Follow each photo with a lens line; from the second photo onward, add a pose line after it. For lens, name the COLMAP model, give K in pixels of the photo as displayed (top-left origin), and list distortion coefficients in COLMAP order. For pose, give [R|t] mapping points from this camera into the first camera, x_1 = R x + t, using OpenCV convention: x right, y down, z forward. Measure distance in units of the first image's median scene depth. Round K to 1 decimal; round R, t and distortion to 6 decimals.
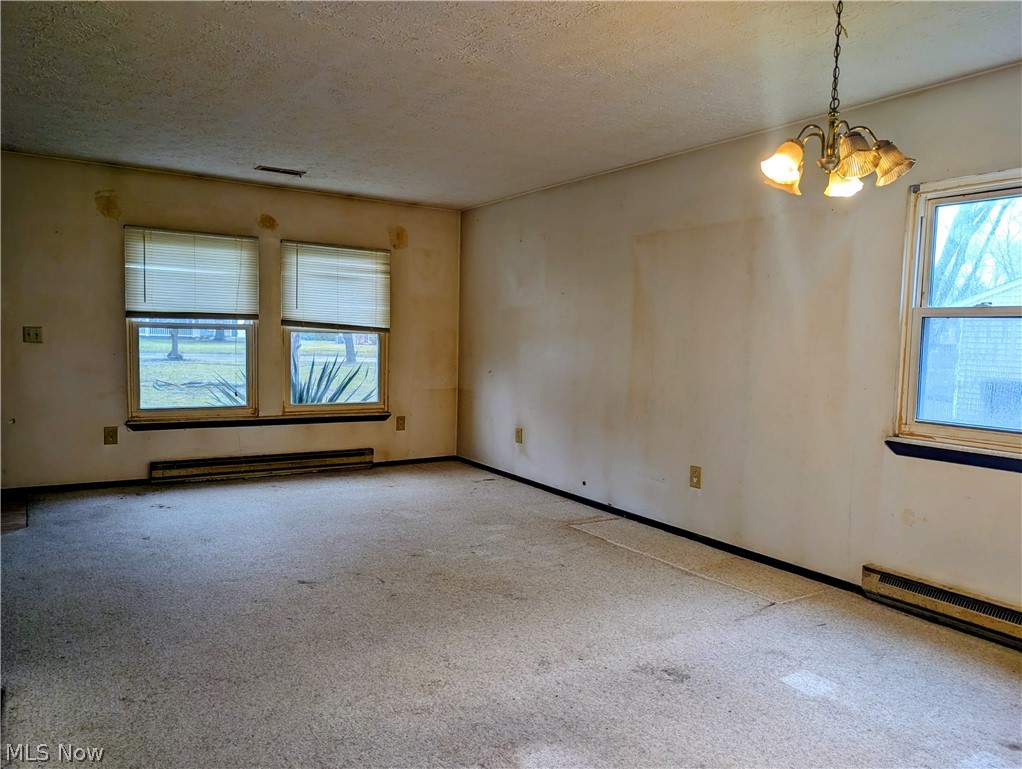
lens RADIAL K [[751.4, 0, 517.6], [0, 751.4, 382.1], [0, 0, 1]] dist [0.019789, -0.004980]
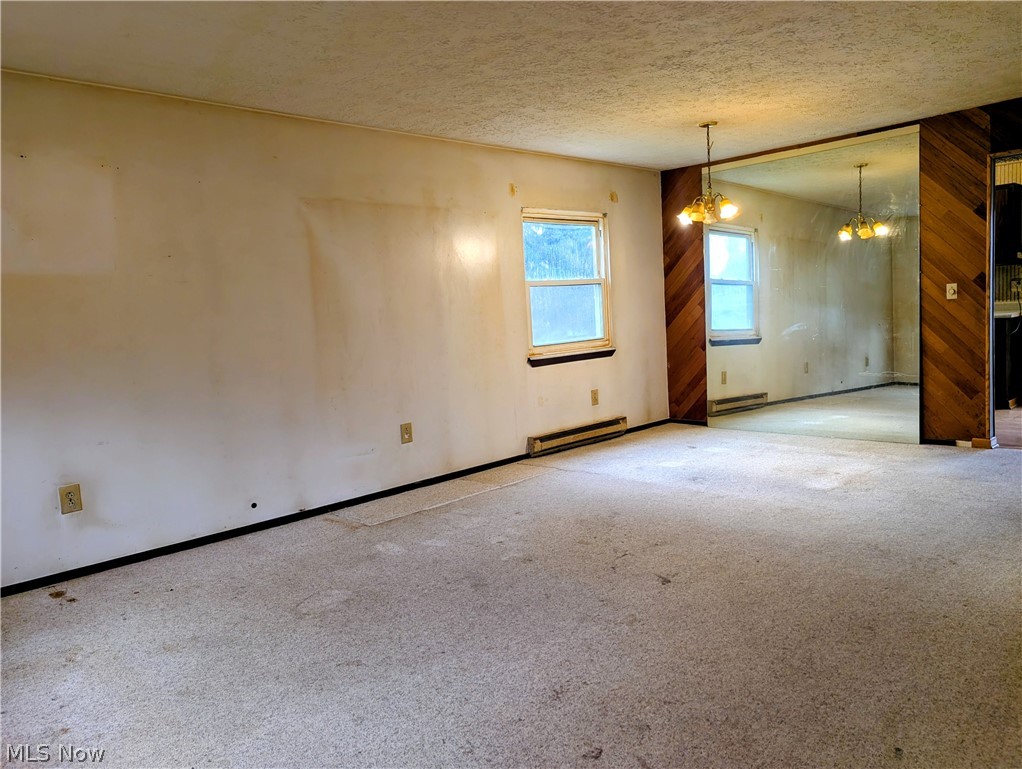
lens RADIAL K [[751.4, 0, 517.6], [0, 751.4, 382.1], [0, 0, 1]] dist [0.019789, -0.004980]
pose [[-0.213842, -0.109220, 0.970743, -0.907026], [0.115664, 0.983909, 0.136181, -0.083051], [-0.969997, 0.141401, -0.197769, 1.111853]]
